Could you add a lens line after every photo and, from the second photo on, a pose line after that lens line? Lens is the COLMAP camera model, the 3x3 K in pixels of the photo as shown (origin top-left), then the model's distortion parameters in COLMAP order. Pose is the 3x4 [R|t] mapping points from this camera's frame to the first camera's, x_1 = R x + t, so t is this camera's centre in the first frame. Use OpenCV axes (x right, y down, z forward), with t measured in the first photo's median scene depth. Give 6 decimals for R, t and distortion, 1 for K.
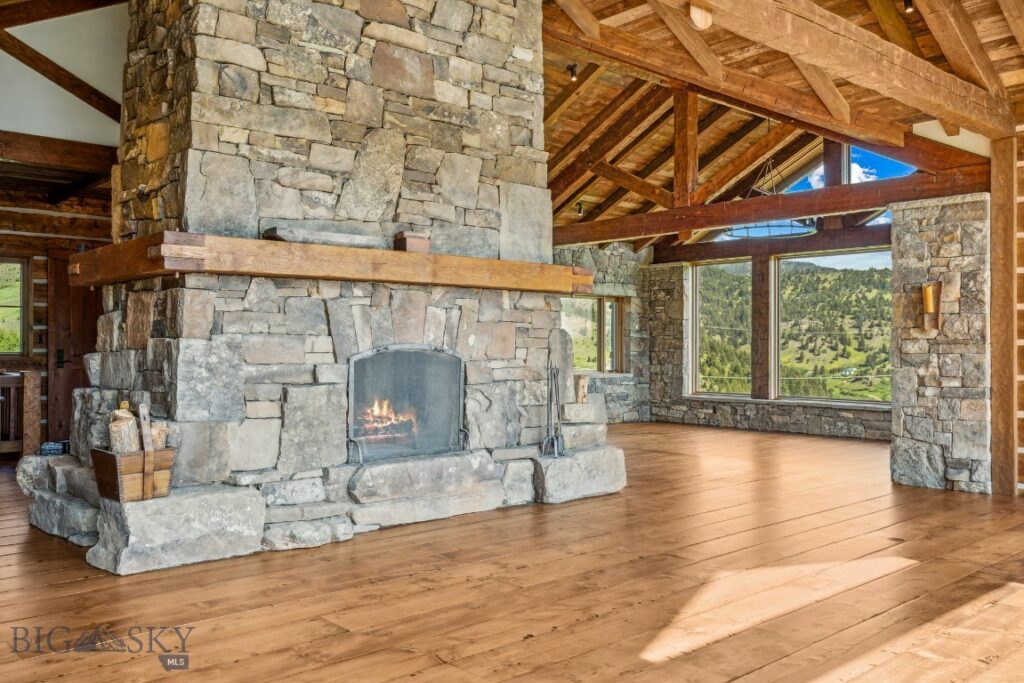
lens RADIAL K [[876.1, 0, 511.0], [0, 876.1, 341.1], [0, 0, 1]] dist [-0.001524, 0.015908]
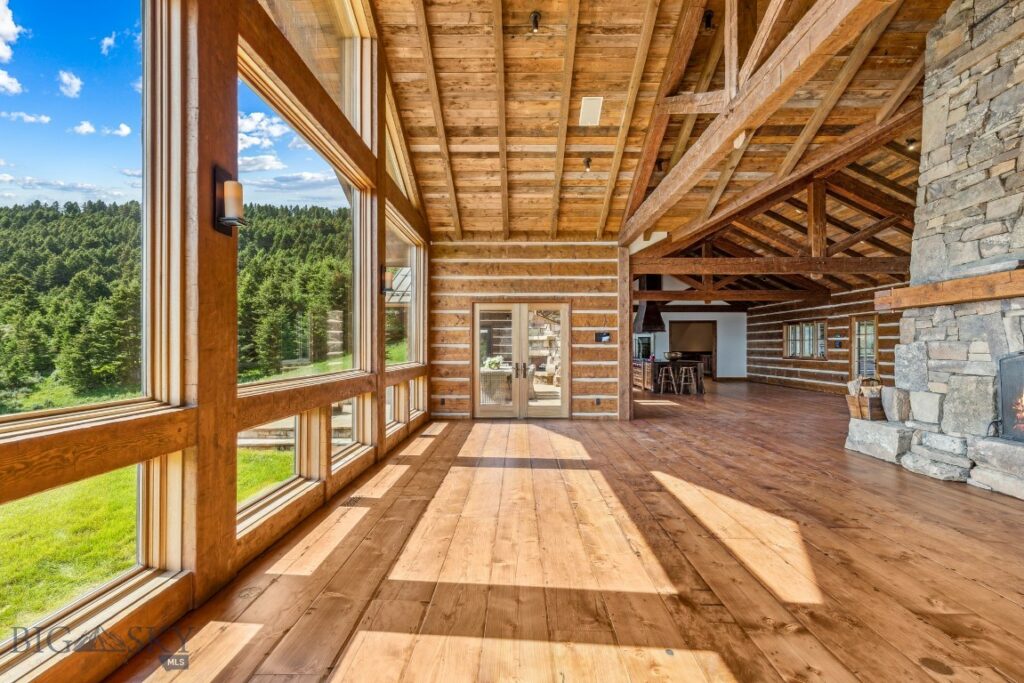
lens RADIAL K [[463.3, 0, 510.2], [0, 463.3, 343.8], [0, 0, 1]] dist [0.001540, 0.000018]
pose [[-0.685318, -0.007551, -0.728205, 0.666736], [-0.001296, 0.999957, -0.009149, 0.004537], [0.728243, -0.005326, -0.685299, 0.763140]]
